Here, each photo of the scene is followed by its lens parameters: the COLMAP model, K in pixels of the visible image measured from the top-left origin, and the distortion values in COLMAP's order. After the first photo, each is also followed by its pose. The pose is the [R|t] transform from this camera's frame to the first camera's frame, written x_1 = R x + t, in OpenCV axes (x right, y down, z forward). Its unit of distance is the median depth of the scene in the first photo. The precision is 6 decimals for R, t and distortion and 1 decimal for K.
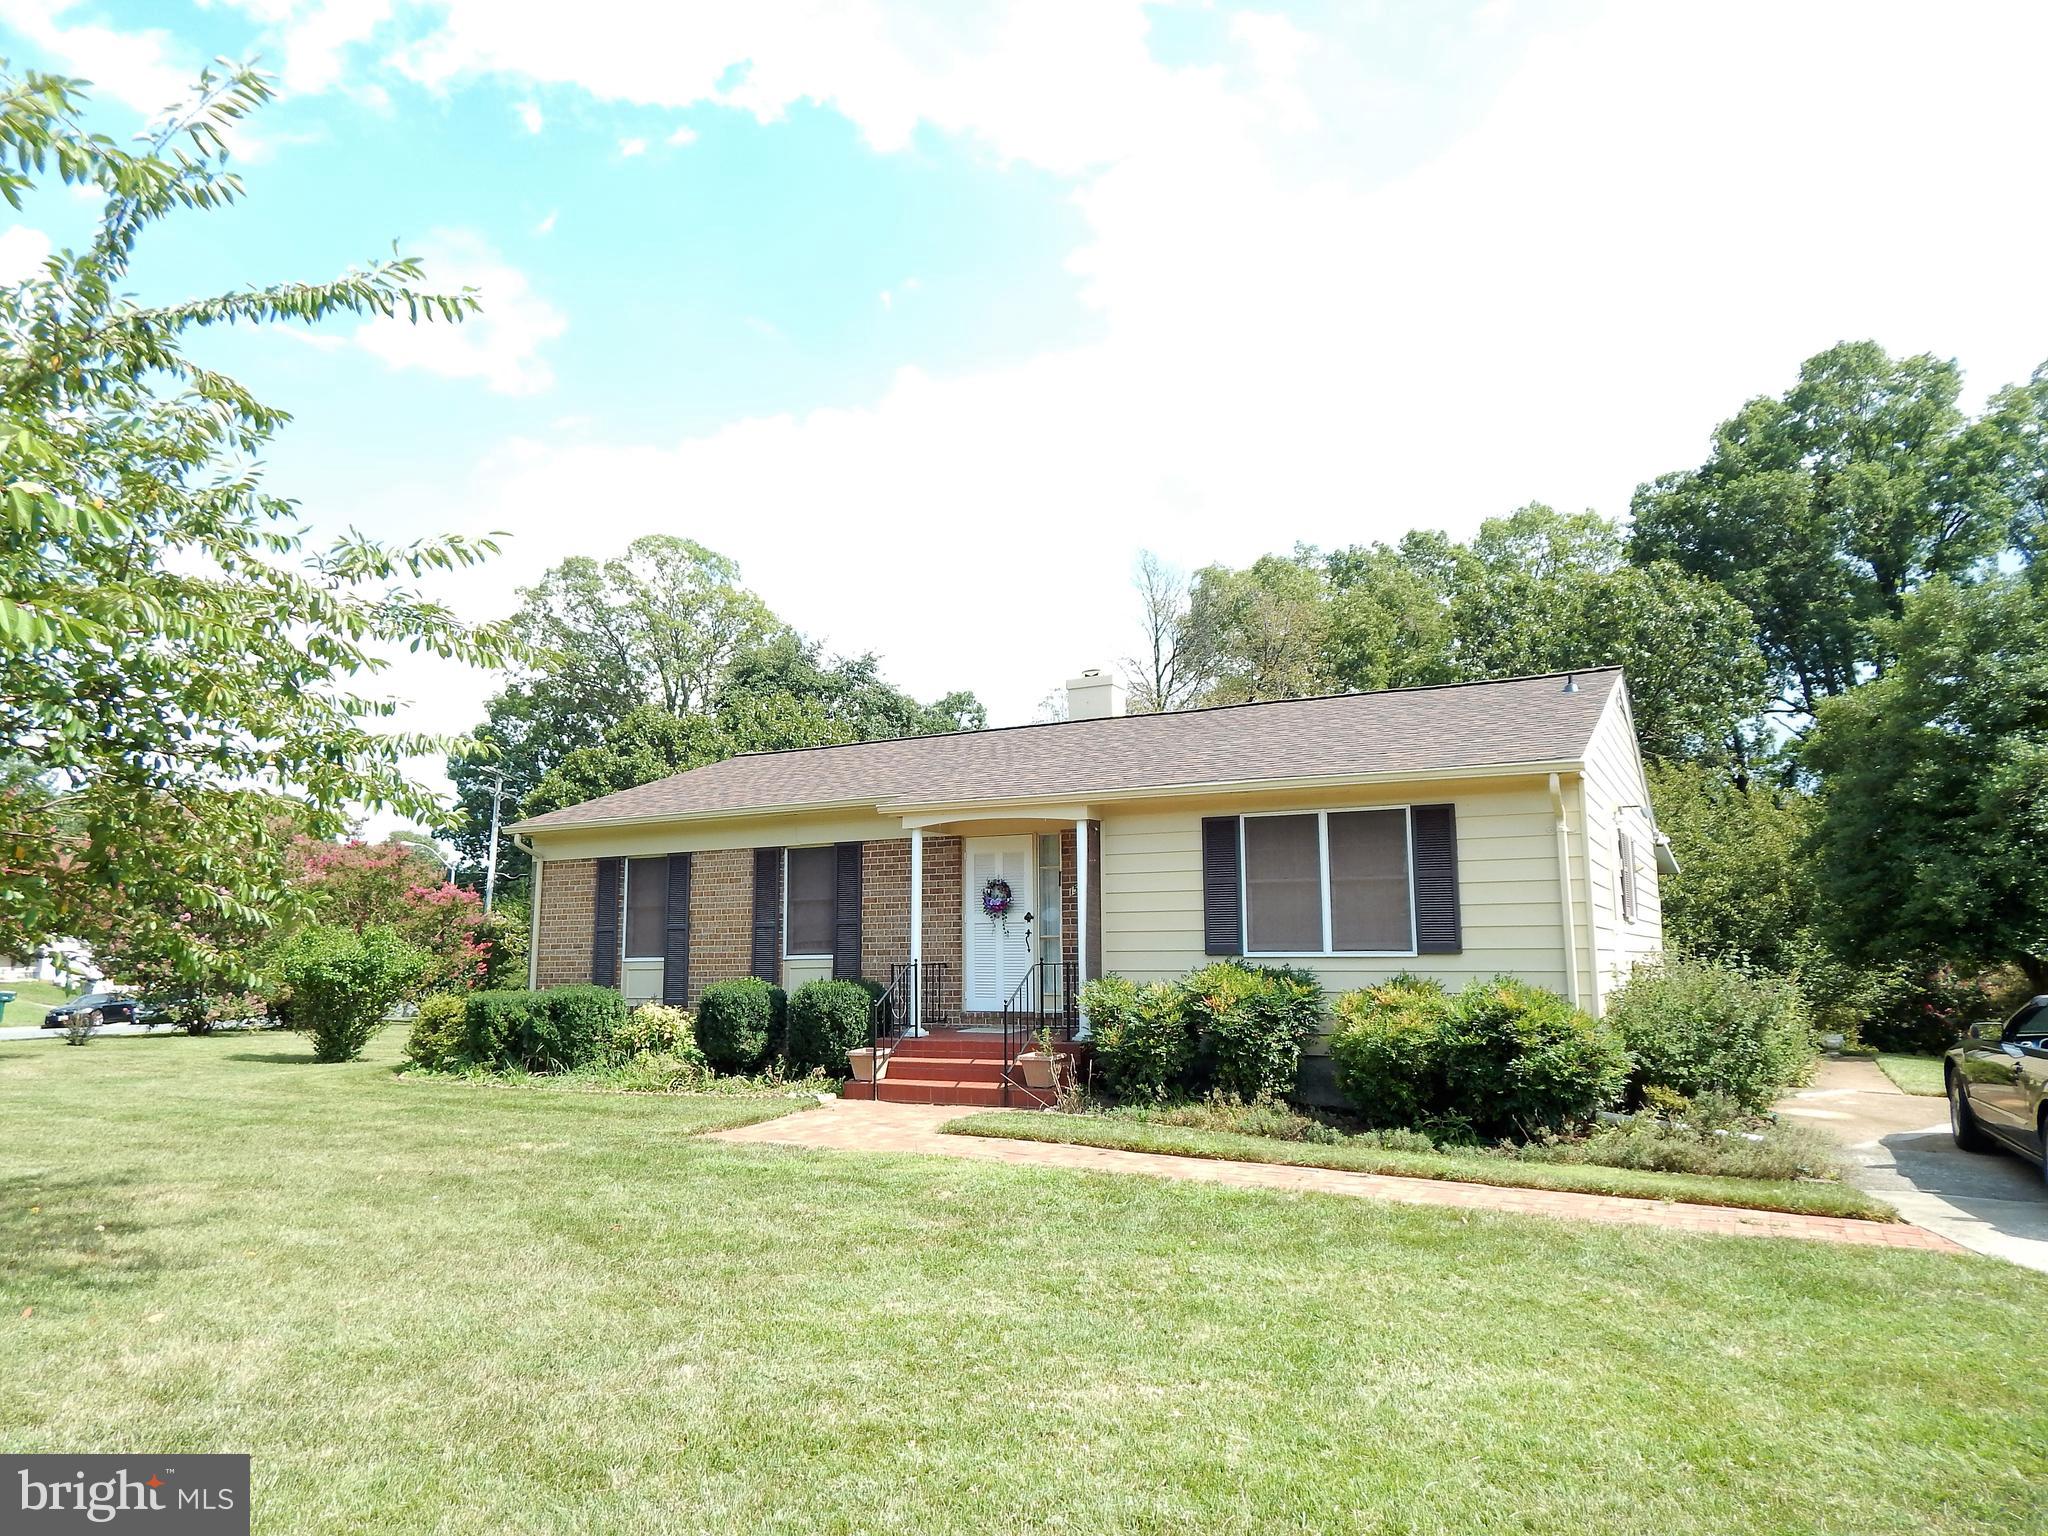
lens RADIAL K [[1348.5, 0, 1024.0], [0, 1348.5, 768.0], [0, 0, 1]] dist [0.041862, -0.053954]
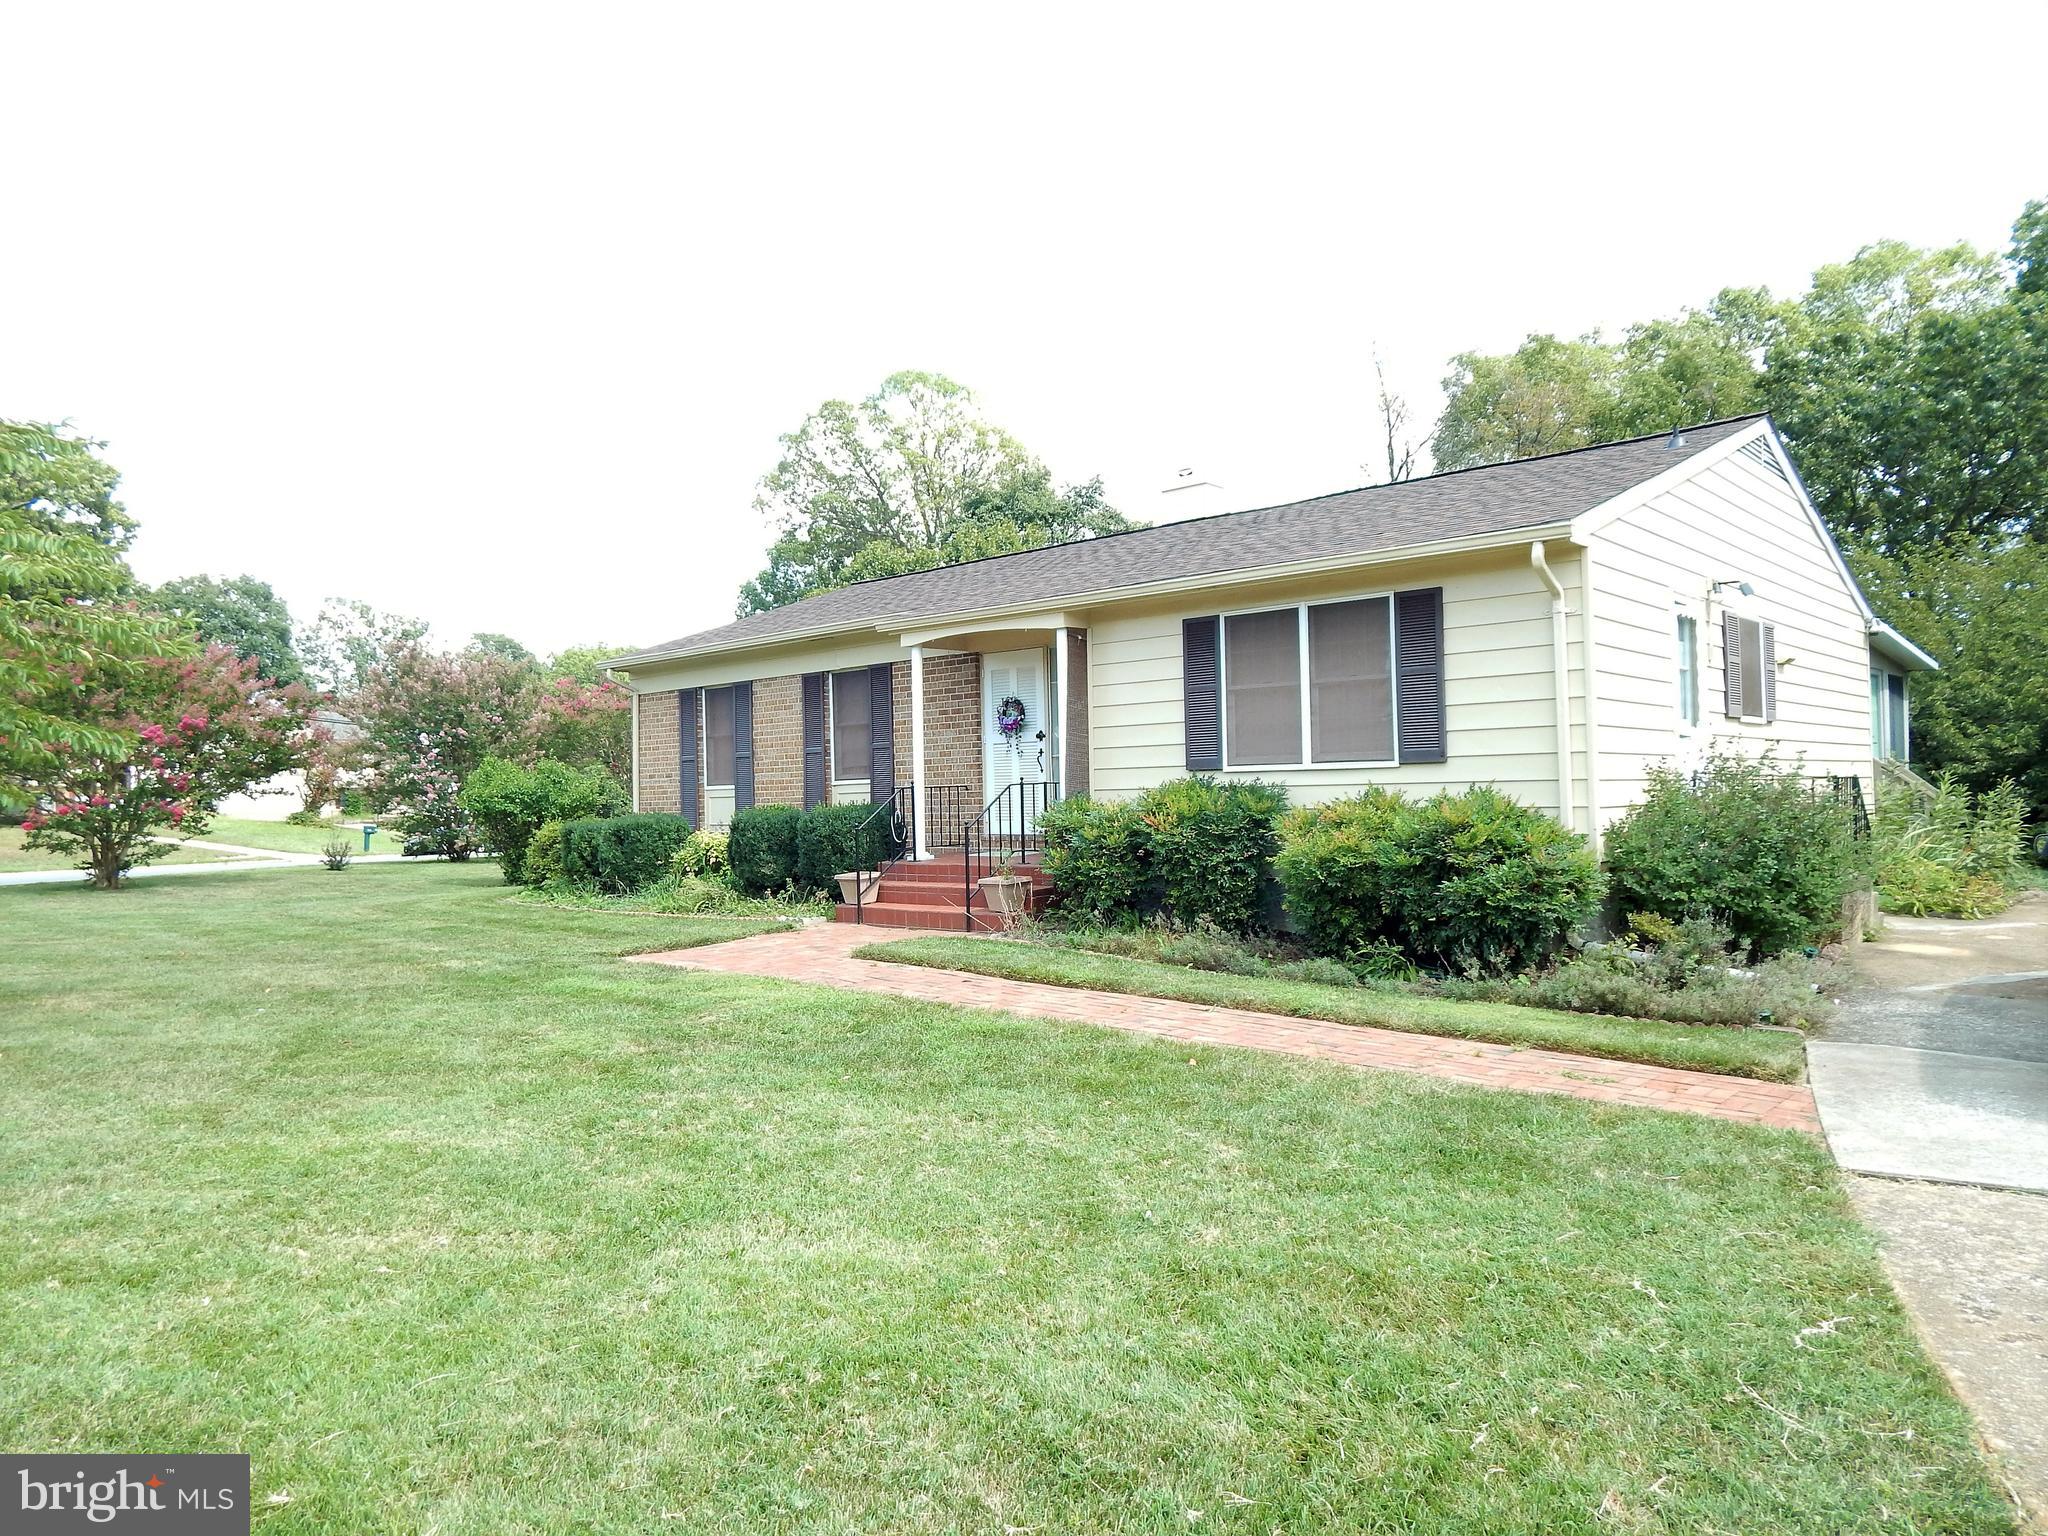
lens RADIAL K [[1357.3, 0, 1024.0], [0, 1357.3, 768.0], [0, 0, 1]] dist [0.016880, -0.005963]
pose [[0.972785, -0.017831, -0.231021, 0.229522], [0.046178, 0.991953, 0.117883, 0.023326], [0.227061, -0.125343, 0.965781, 0.092113]]
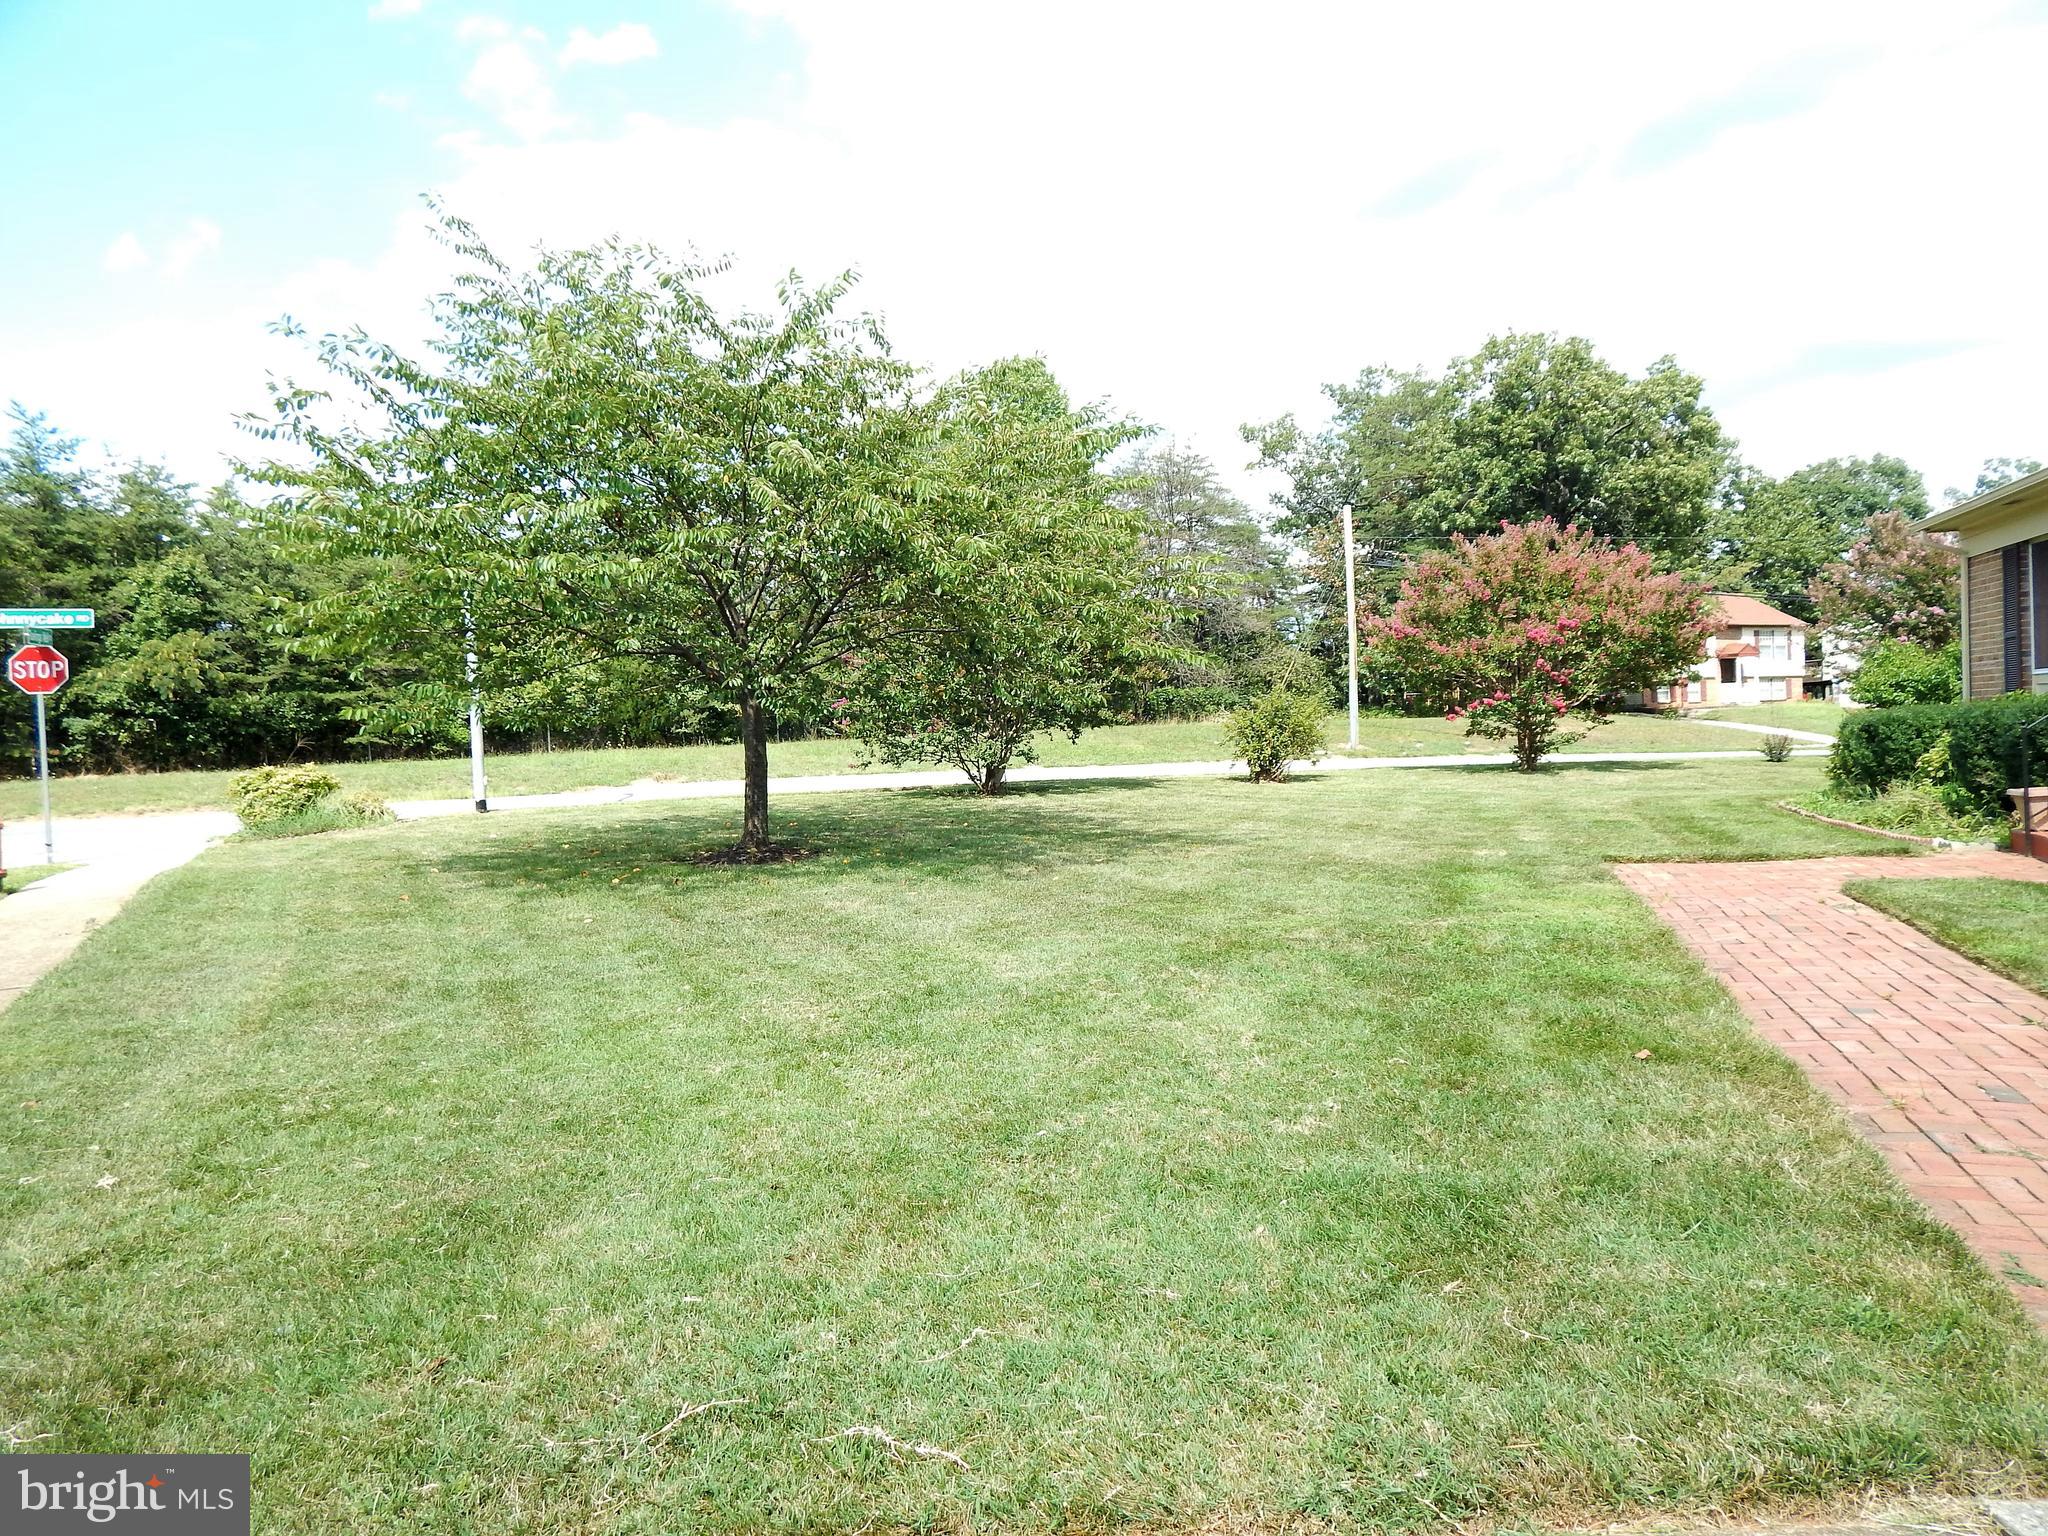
lens RADIAL K [[1357.3, 0, 1024.0], [0, 1357.3, 768.0], [0, 0, 1]] dist [0.016880, -0.005963]
pose [[0.266911, 0.034769, -0.963094, 0.435181], [0.156973, 0.984435, 0.079042, 0.052495], [0.950851, -0.172277, 0.257298, 0.286633]]
